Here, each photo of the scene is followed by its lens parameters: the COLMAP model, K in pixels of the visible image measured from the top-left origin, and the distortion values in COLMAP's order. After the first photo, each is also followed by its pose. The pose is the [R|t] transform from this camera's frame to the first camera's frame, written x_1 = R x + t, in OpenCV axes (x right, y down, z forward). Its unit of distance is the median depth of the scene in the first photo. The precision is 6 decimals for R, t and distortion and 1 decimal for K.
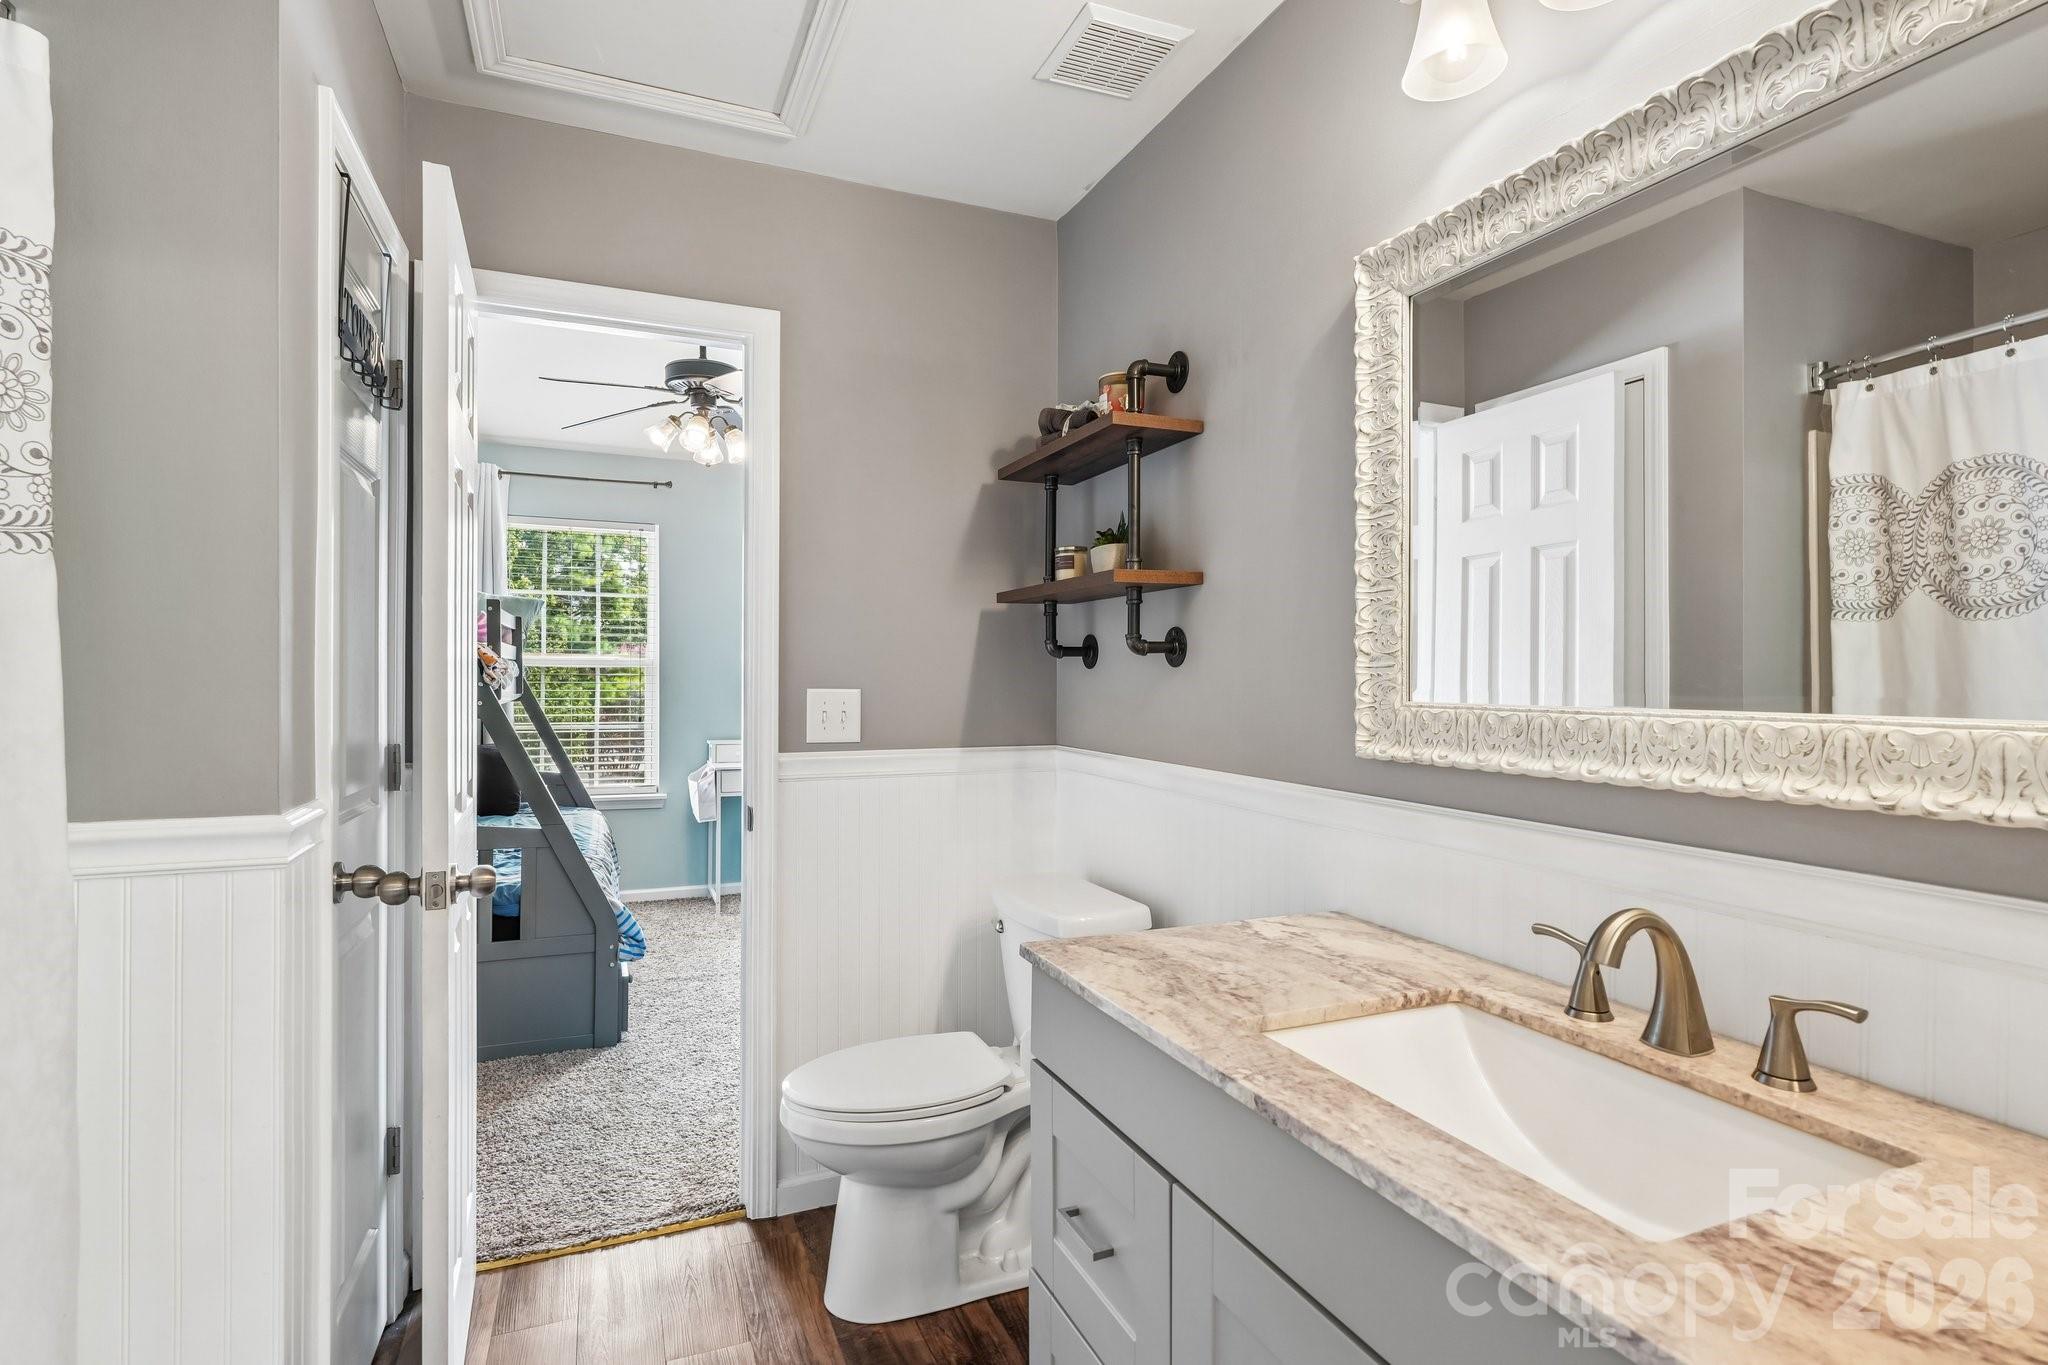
lens RADIAL K [[1010.6, 0, 1015.5], [0, 1010.6, 677.4], [0, 0, 1]] dist [0.001285, 0.001822]
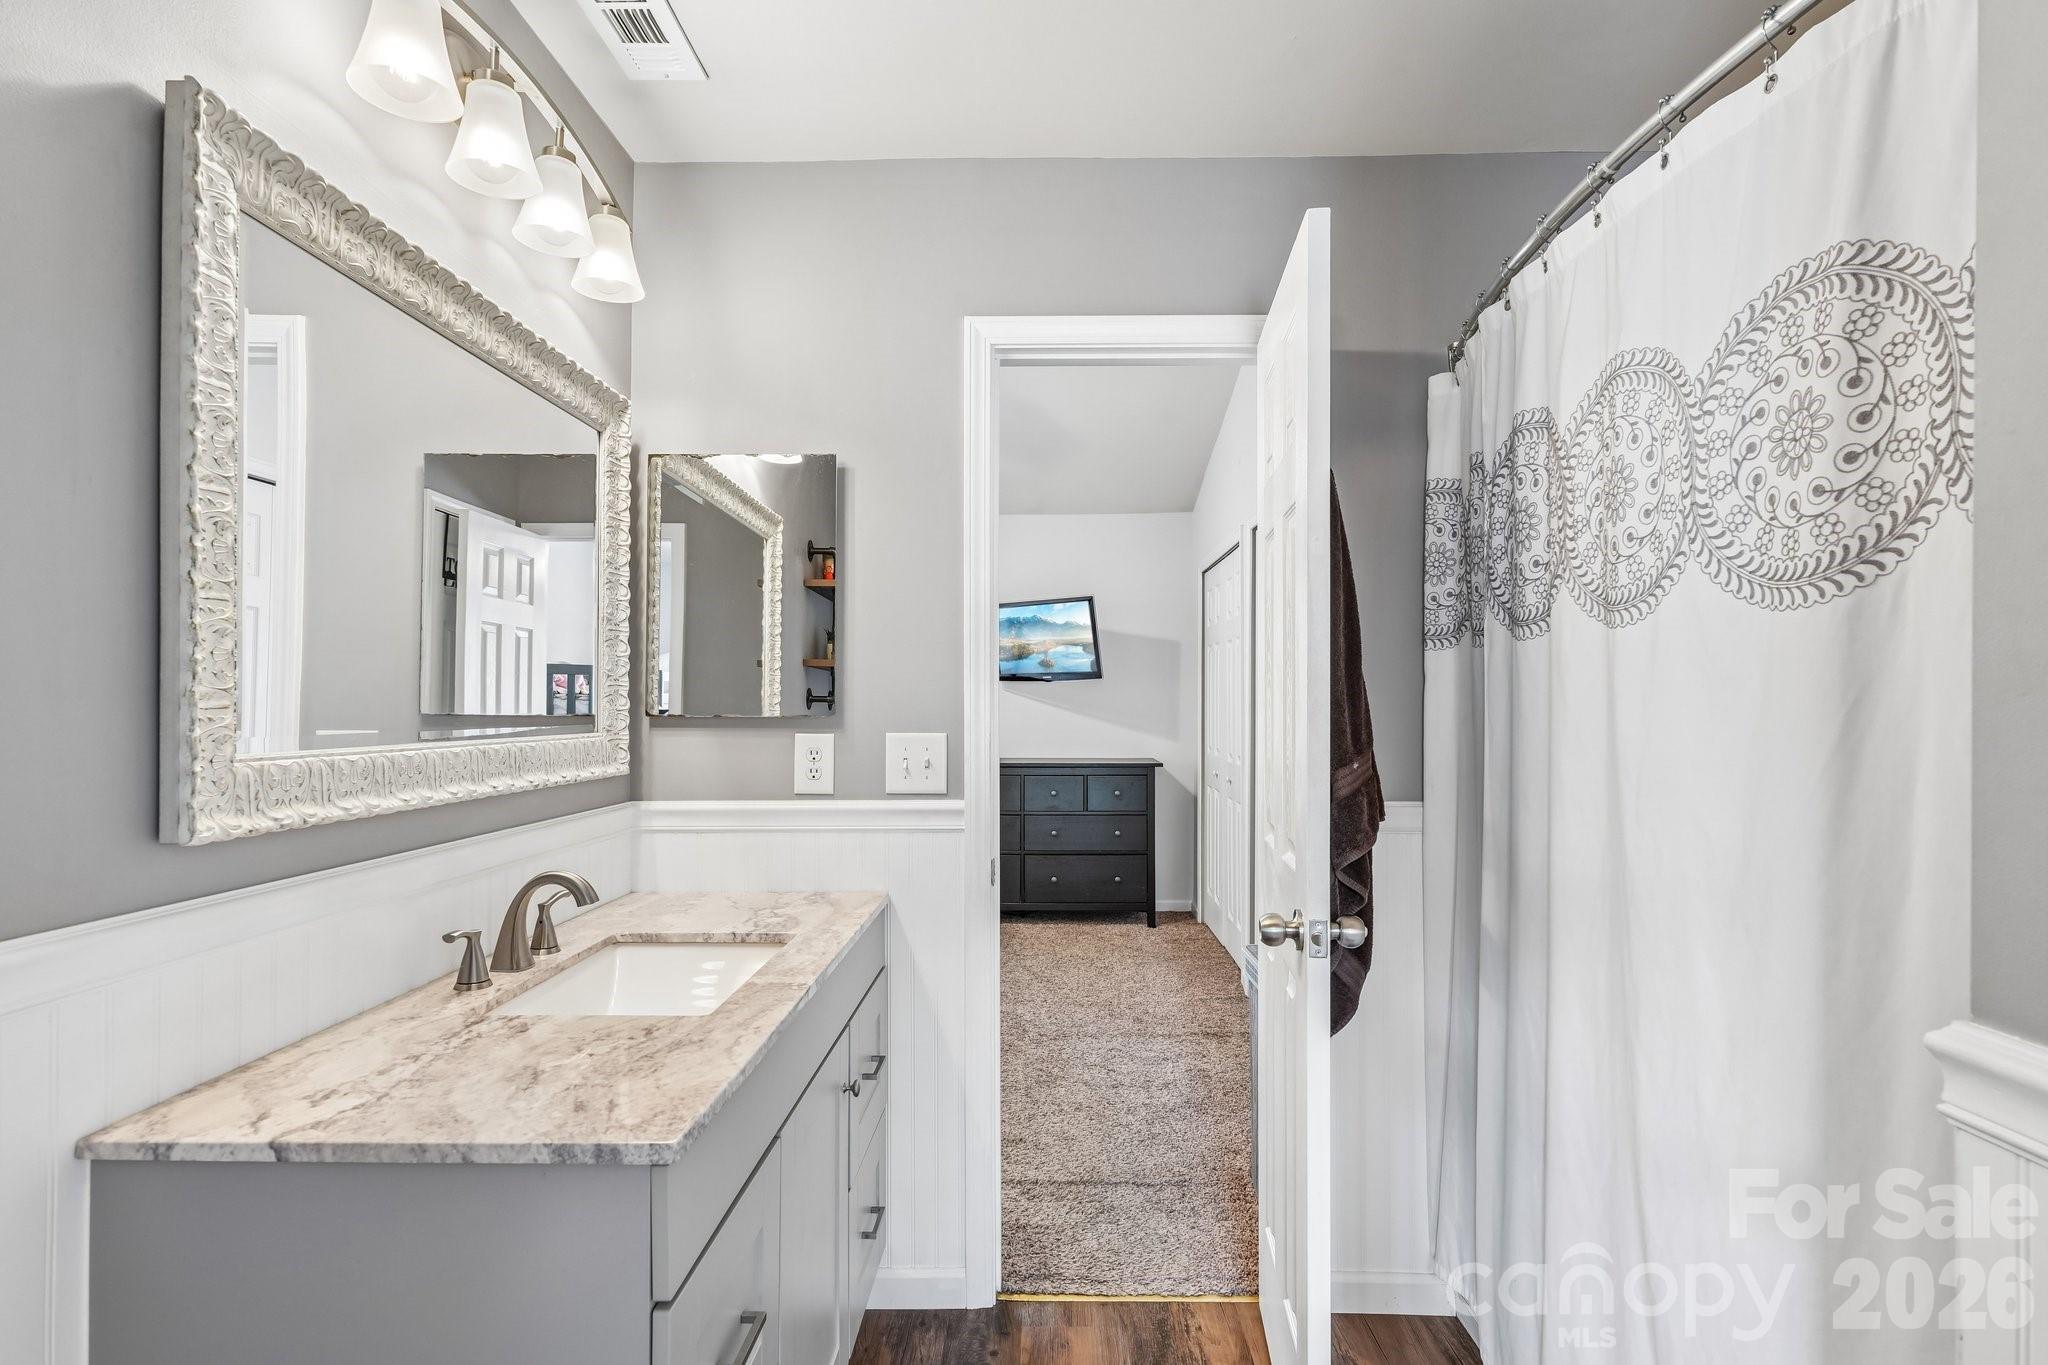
lens RADIAL K [[1010.6, 0, 1034.9], [0, 1010.6, 694.3], [0, 0, 1]] dist [0.001285, 0.001822]
pose [[-0.916574, 0.002196, 0.399859, -0.477292], [-0.002090, 0.999945, -0.010283, -0.015876], [-0.399860, -0.010261, -0.916519, 1.548455]]
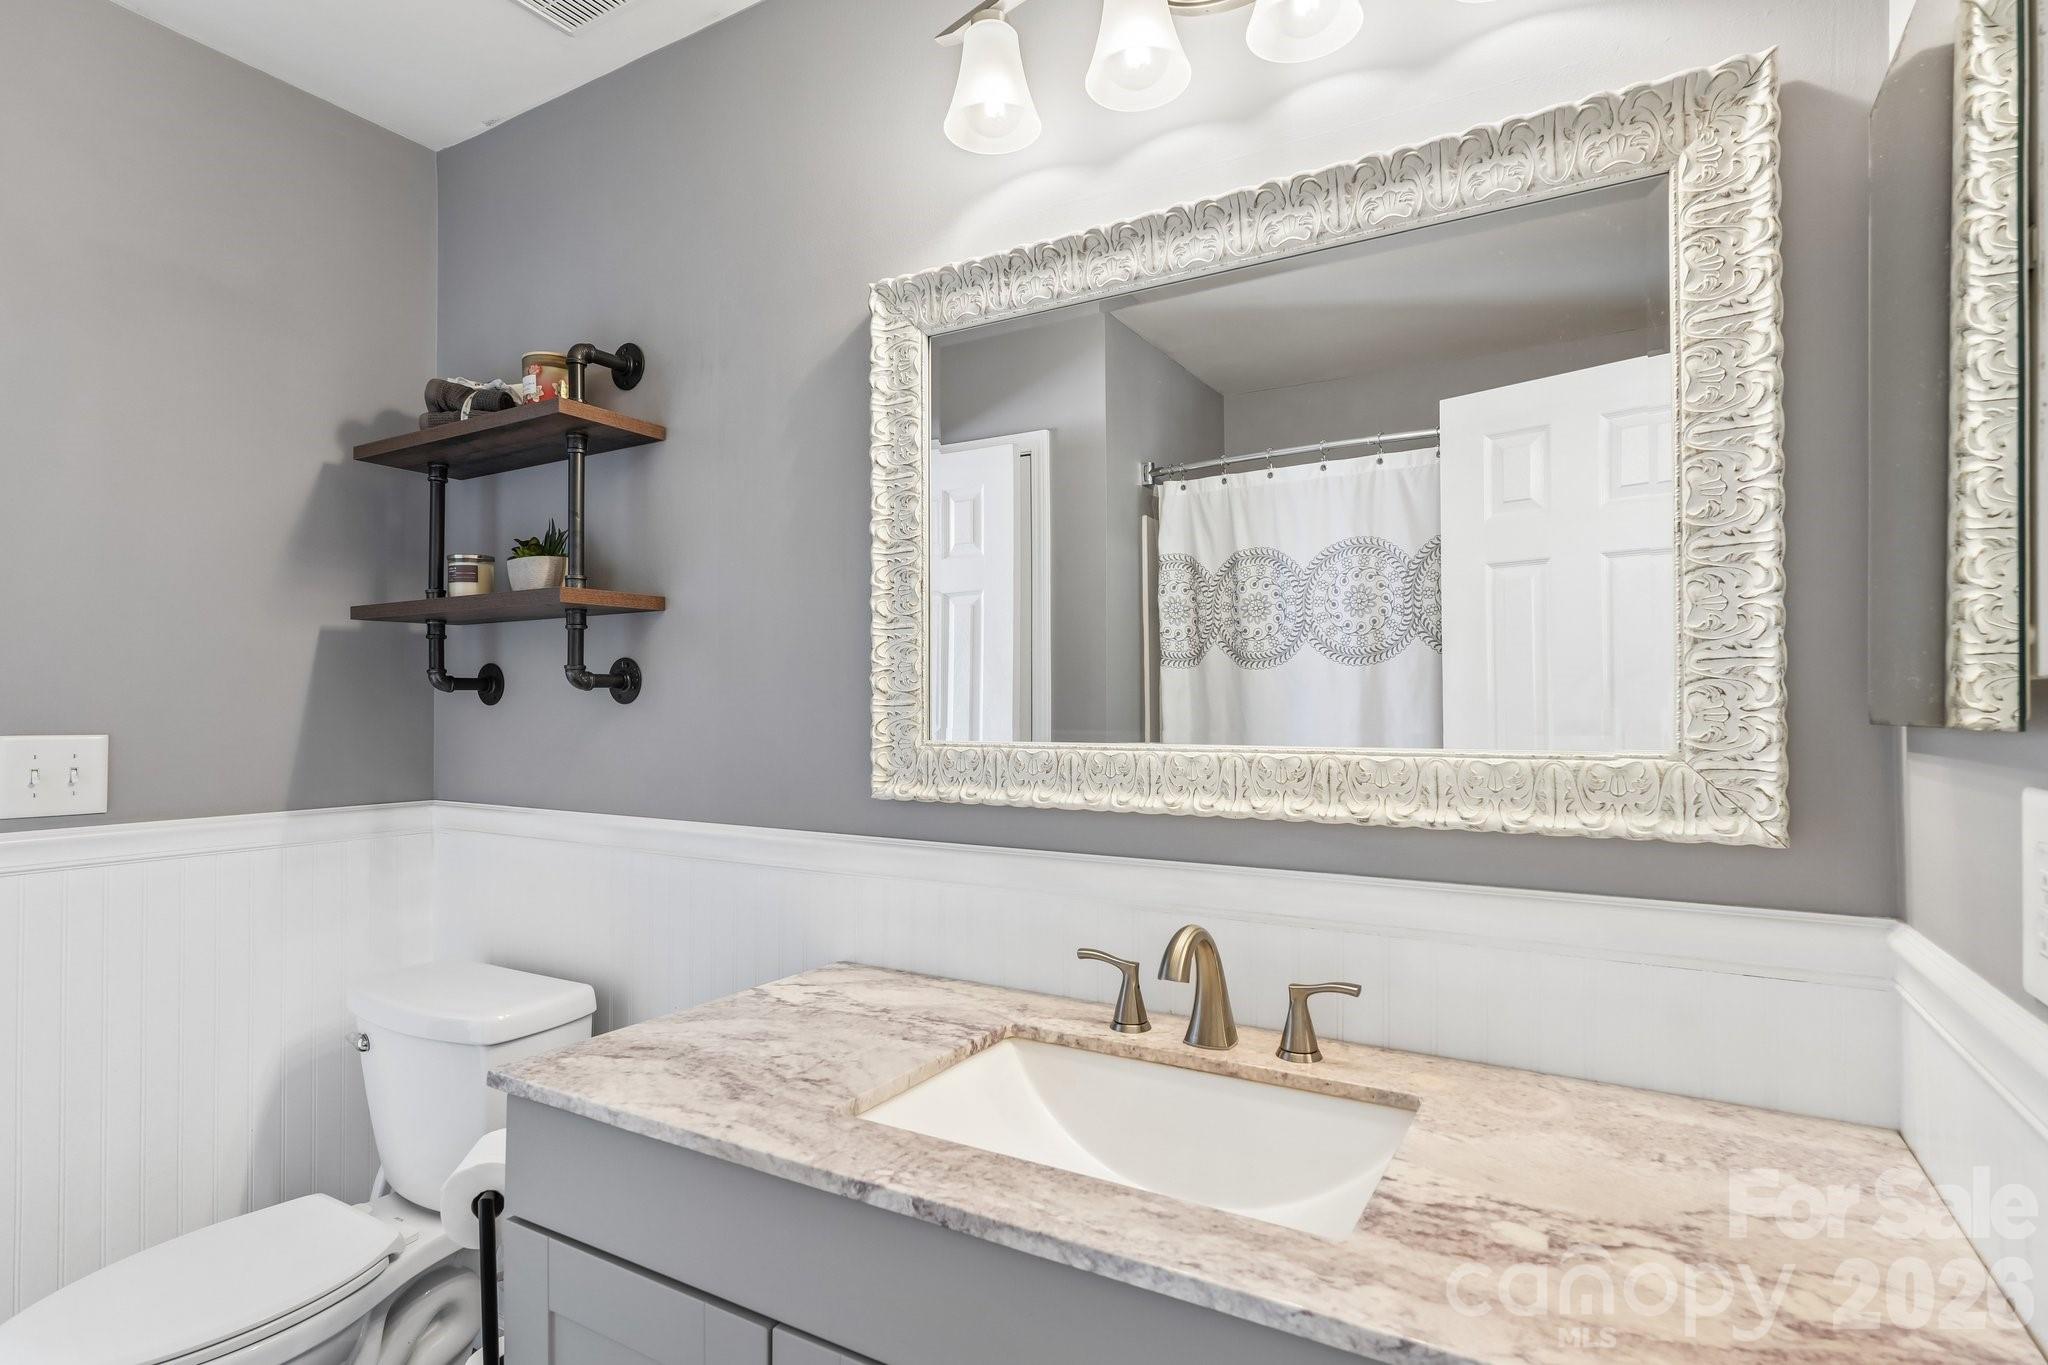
lens RADIAL K [[1010.6, 0, 1037.4], [0, 1010.6, 693.4], [0, 0, 1]] dist [0.001285, 0.001822]
pose [[0.796651, 0.006313, 0.604407, -0.136813], [0.003885, 0.999871, -0.015564, -0.006828], [-0.604428, 0.014747, 0.796523, 0.150605]]
